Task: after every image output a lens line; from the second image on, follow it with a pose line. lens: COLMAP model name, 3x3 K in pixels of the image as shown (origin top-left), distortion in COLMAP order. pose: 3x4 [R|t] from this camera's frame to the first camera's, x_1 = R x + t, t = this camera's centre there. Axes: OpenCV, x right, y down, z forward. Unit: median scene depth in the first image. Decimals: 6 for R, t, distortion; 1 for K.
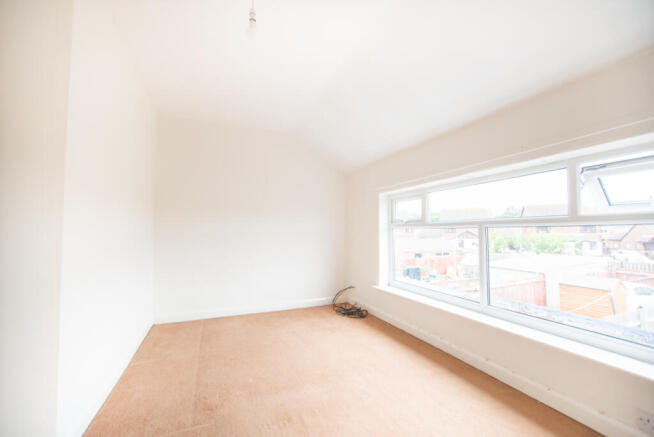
lens RADIAL K [[266.9, 0, 327.0], [0, 266.9, 218.5], [0, 0, 1]] dist [0.000686, 0.000155]
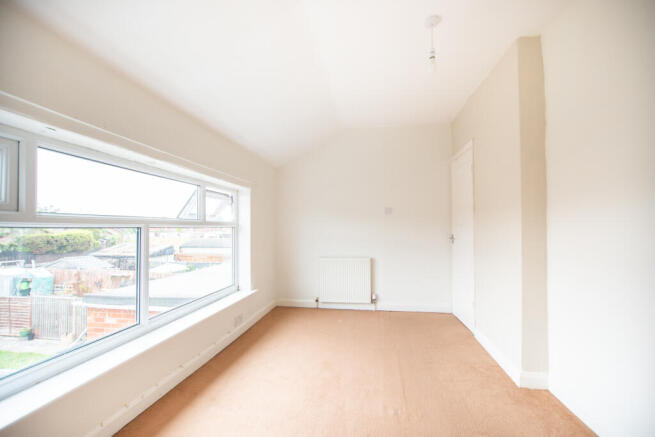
lens RADIAL K [[267.3, 0, 327.5], [0, 267.3, 218.5], [0, 0, 1]] dist [0.000686, 0.000155]
pose [[-0.824659, 0.001879, 0.565627, -0.366279], [-0.041357, 0.997118, -0.063610, 0.036162], [-0.564116, -0.075849, -0.822205, 1.490600]]
